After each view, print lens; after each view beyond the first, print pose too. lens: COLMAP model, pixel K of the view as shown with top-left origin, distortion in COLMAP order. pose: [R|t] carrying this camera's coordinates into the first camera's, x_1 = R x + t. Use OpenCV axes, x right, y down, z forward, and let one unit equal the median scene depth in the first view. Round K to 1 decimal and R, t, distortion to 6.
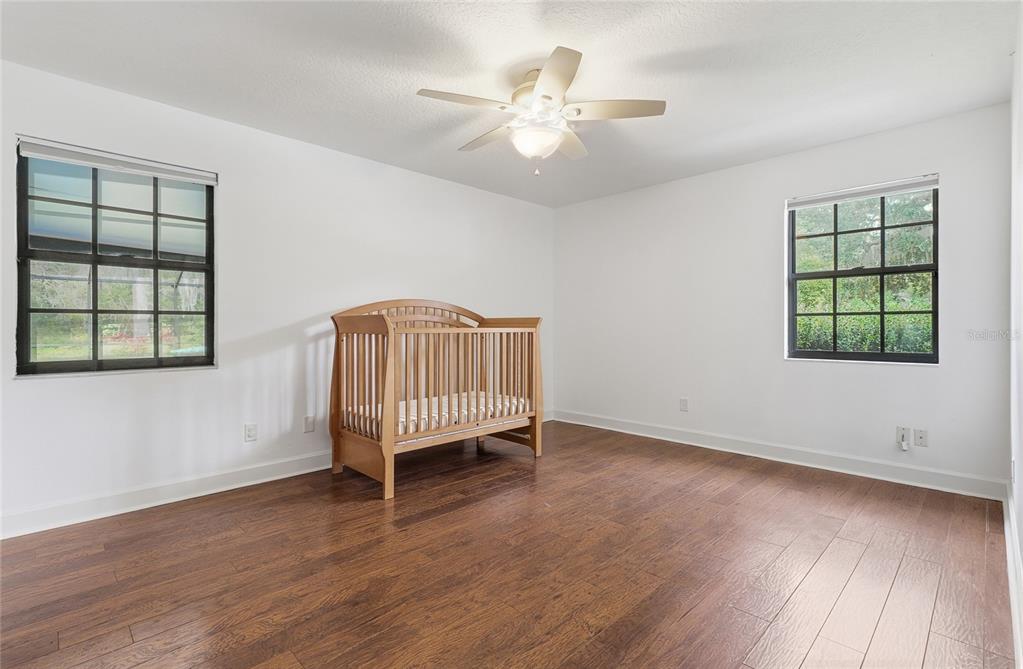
lens RADIAL K [[464.3, 0, 511.1], [0, 464.3, 332.0], [0, 0, 1]] dist [0.000088, 0.000027]
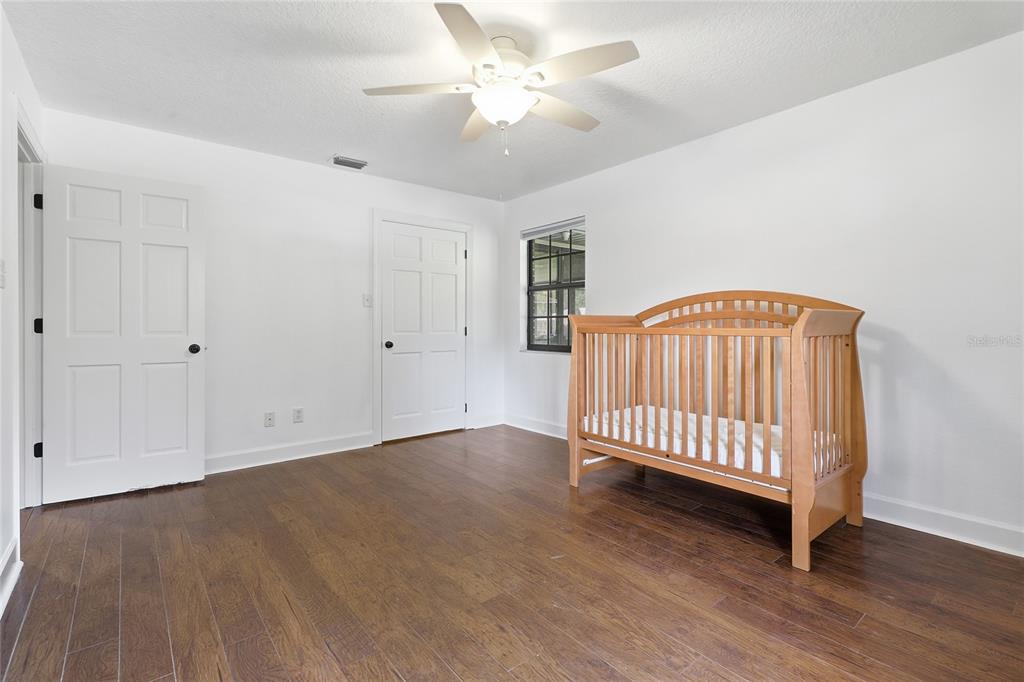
lens RADIAL K [[471.2, 0, 512.3], [0, 471.2, 335.1], [0, 0, 1]] dist [0.004217, -0.001529]
pose [[-0.088194, 0.024151, -0.995810, 0.759260], [-0.003396, 0.999693, 0.024546, -0.016655], [0.996098, 0.005546, -0.088085, 0.870413]]
